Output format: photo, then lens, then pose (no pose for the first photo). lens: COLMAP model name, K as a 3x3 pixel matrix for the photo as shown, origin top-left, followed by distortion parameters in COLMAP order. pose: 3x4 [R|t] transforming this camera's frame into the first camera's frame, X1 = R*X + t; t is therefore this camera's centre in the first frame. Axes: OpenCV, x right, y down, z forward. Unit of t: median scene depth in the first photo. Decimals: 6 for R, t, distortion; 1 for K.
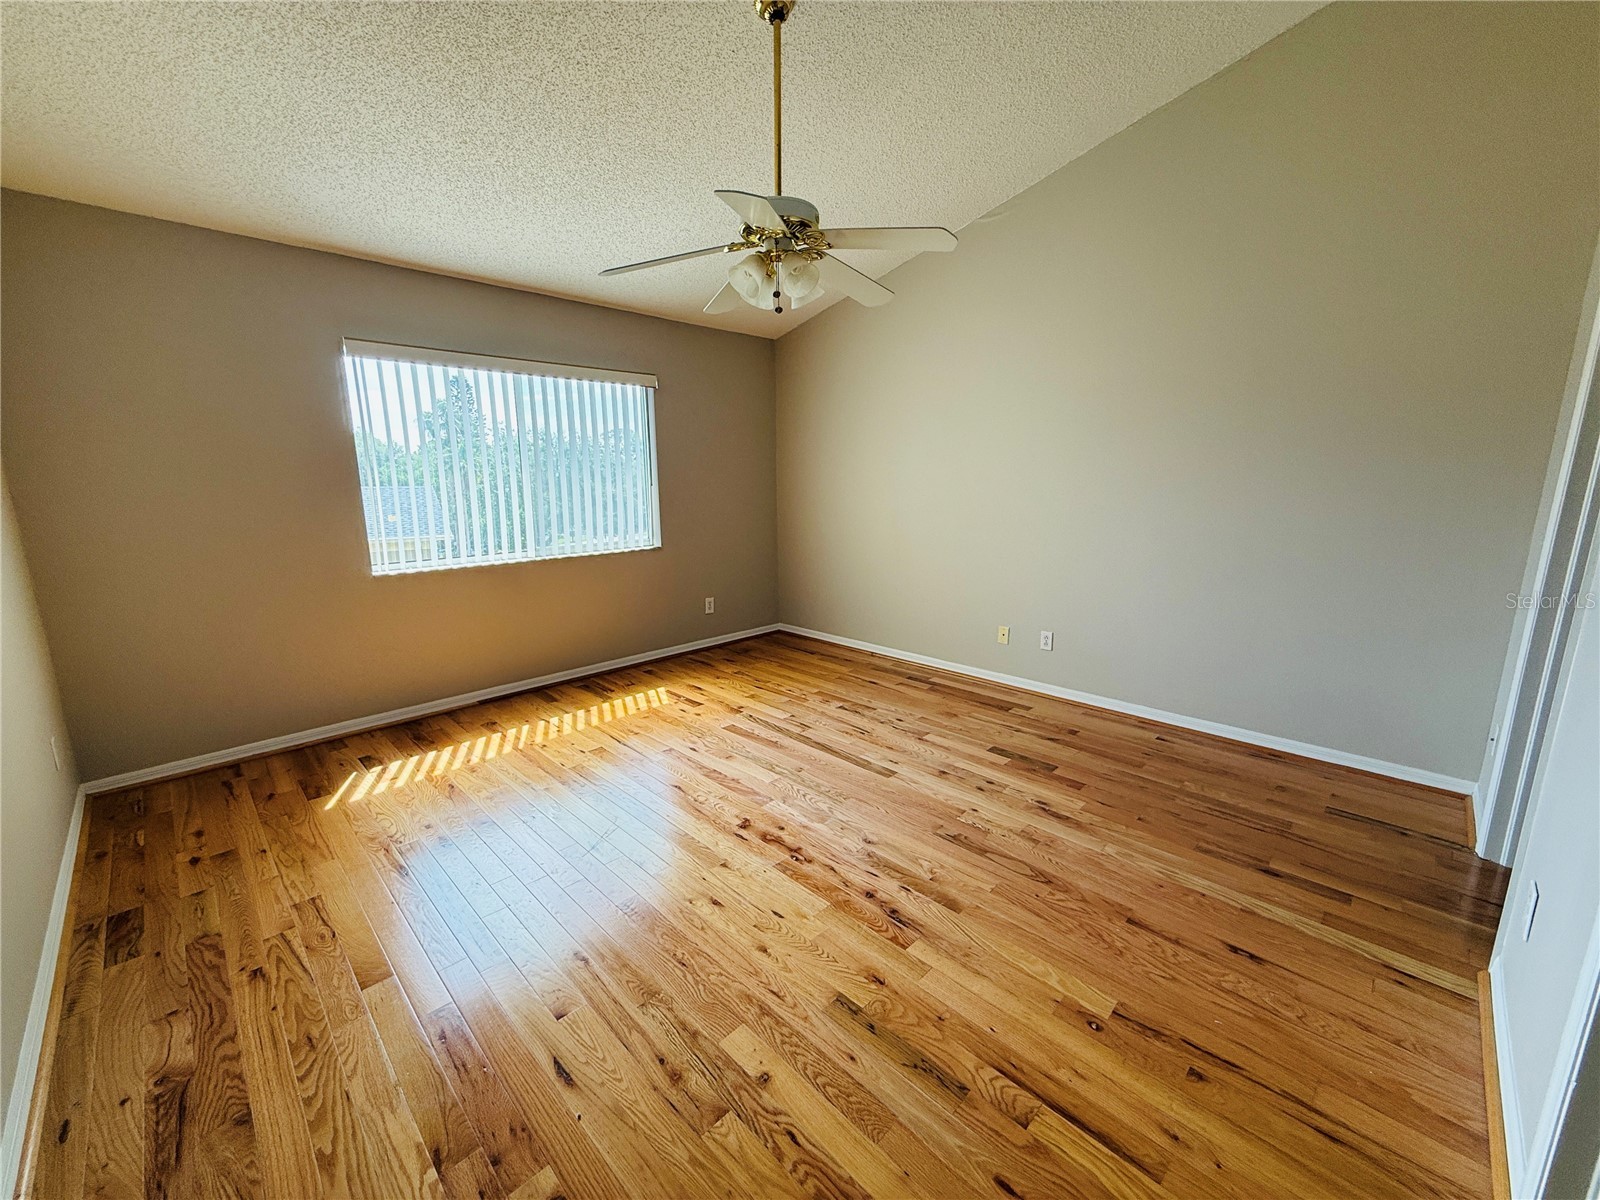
lens RADIAL K [[637.4, 0, 791.6], [0, 637.4, 599.1], [0, 0, 1]] dist [-0.002237, 0.000679]
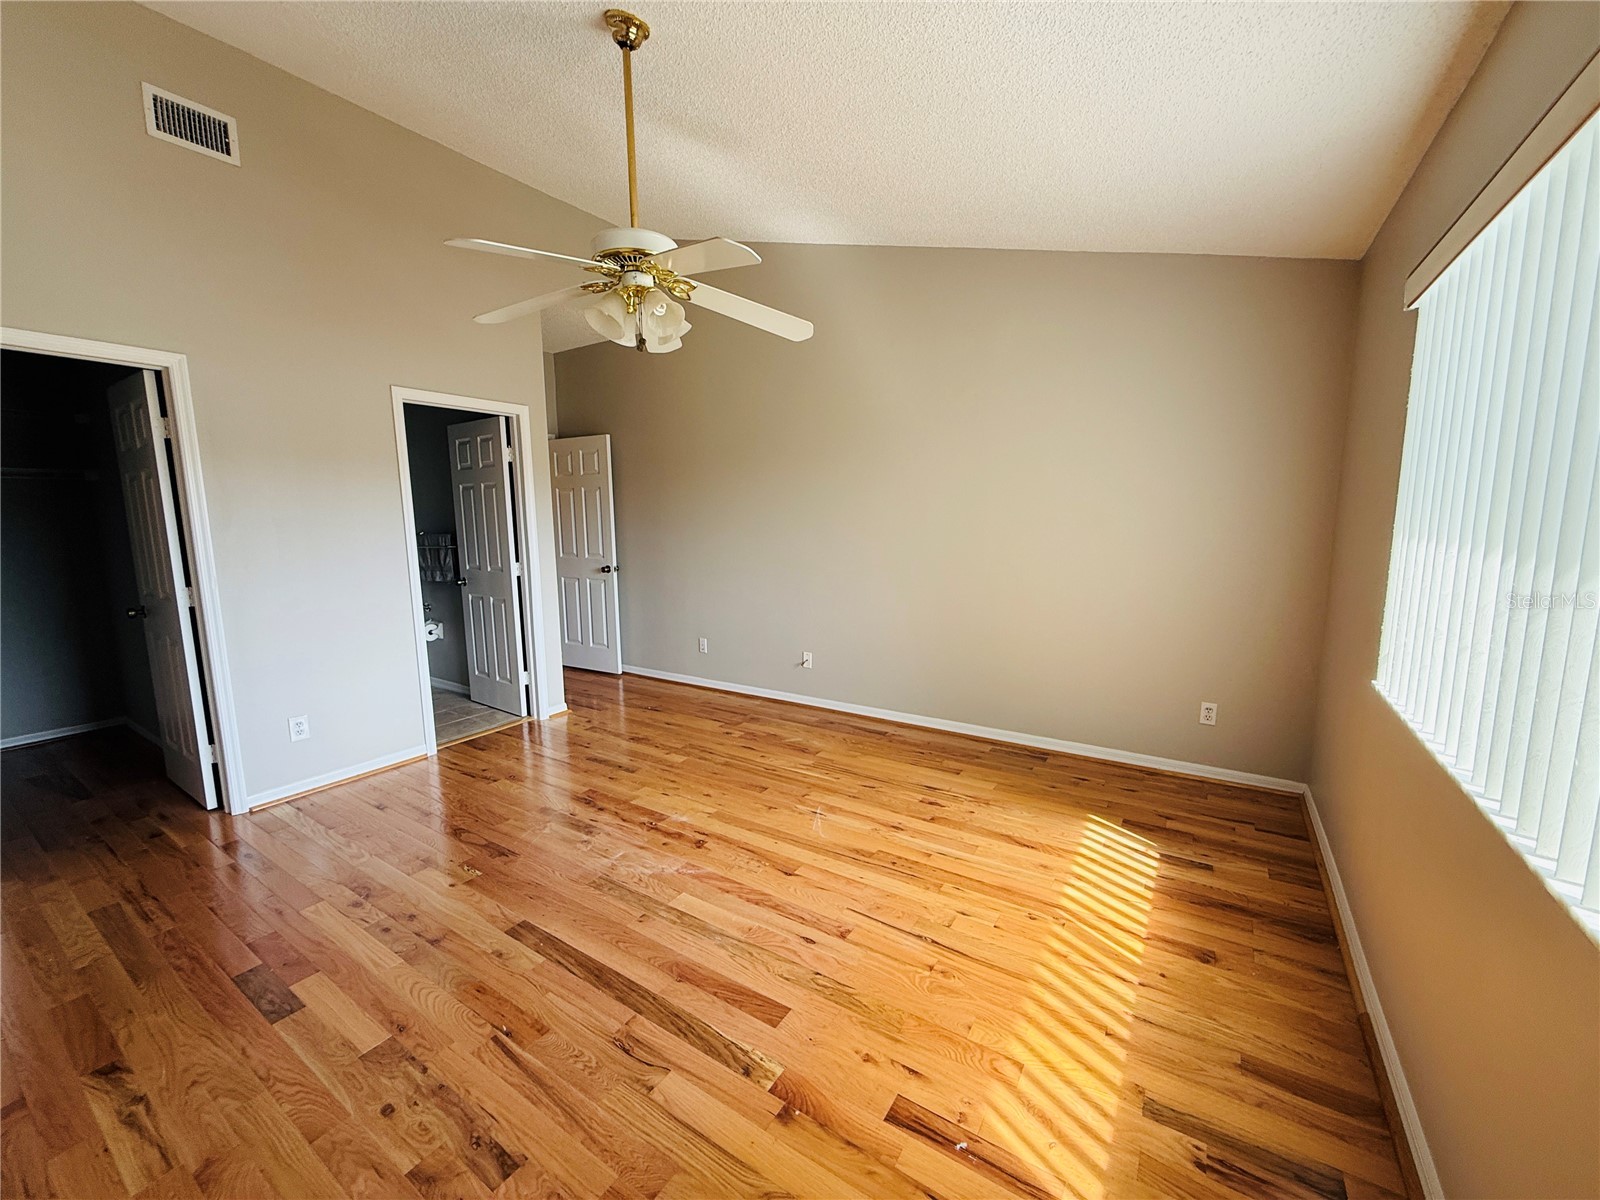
lens RADIAL K [[637.4, 0, 793.1], [0, 637.4, 598.7], [0, 0, 1]] dist [-0.002237, 0.000679]
pose [[-0.979489, 0.043867, -0.196667, -0.025258], [-0.021866, 0.947112, 0.320158, -0.284293], [0.200310, 0.317891, -0.926726, 1.409472]]
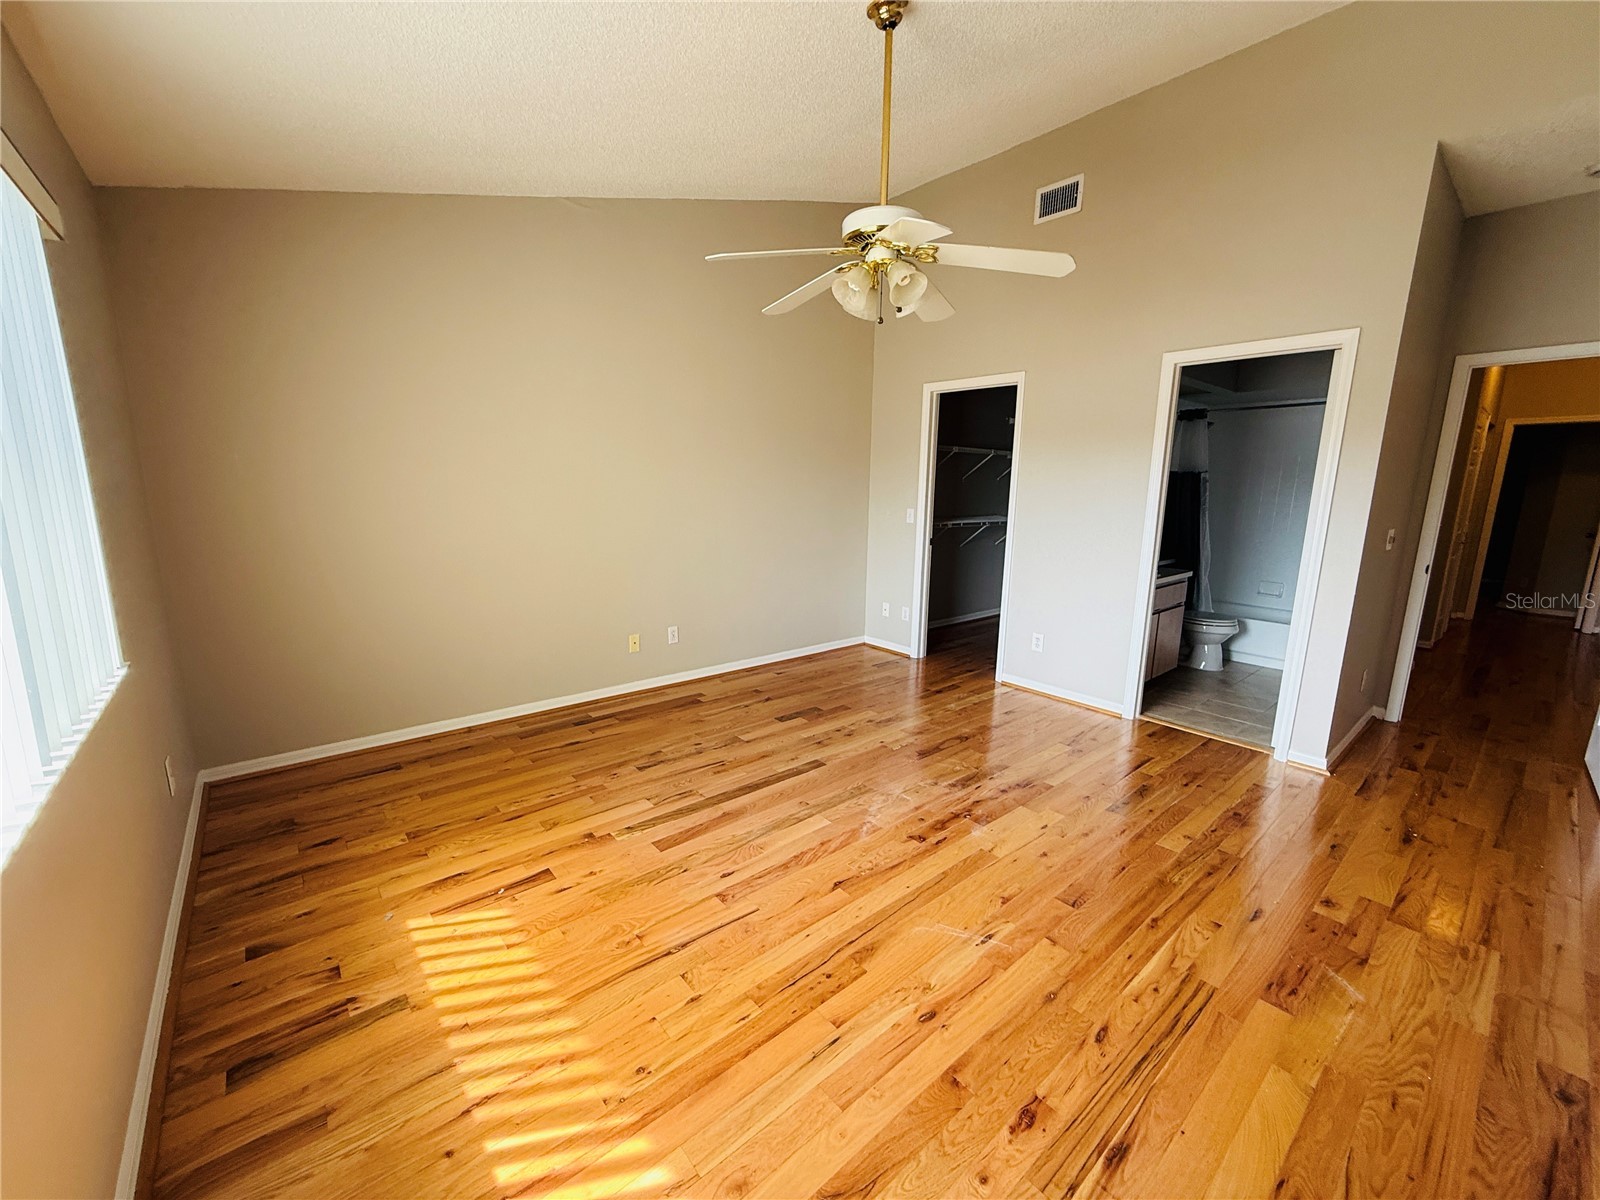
lens RADIAL K [[637.4, 0, 799.6], [0, 637.4, 600.1], [0, 0, 1]] dist [-0.002237, 0.000679]
pose [[0.082830, -0.175982, 0.980902, -0.743906], [0.178917, 0.970918, 0.159082, -0.148064], [-0.980371, 0.162323, 0.111907, 0.752315]]
